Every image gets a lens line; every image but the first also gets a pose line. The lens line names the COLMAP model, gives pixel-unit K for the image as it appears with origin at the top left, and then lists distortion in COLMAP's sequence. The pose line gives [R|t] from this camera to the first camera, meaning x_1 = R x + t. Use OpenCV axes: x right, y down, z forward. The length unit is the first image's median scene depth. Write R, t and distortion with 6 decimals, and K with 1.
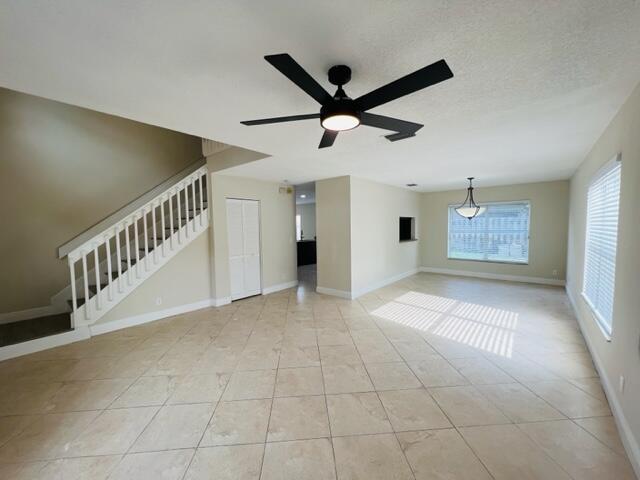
lens RADIAL K [[259.9, 0, 323.7], [0, 259.9, 240.6], [0, 0, 1]] dist [0.018370, -0.000044]
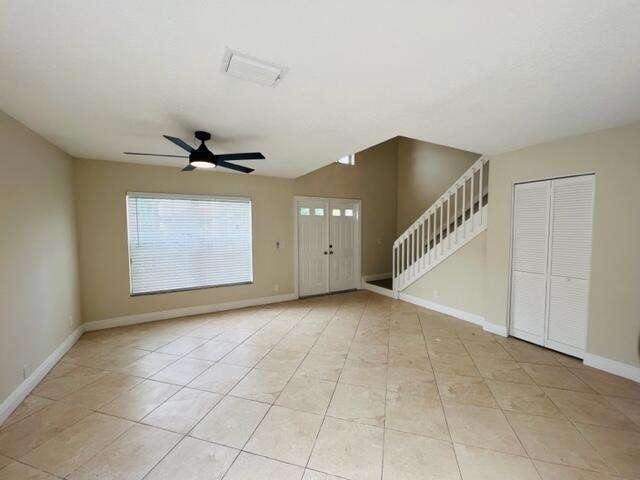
lens RADIAL K [[259.9, 0, 323.7], [0, 259.9, 240.6], [0, 0, 1]] dist [0.018370, -0.000044]
pose [[-0.359231, 0.064673, -0.931005, 0.627480], [-0.042042, 0.995462, 0.085373, -0.075991], [0.932301, 0.069809, -0.354882, 1.083690]]
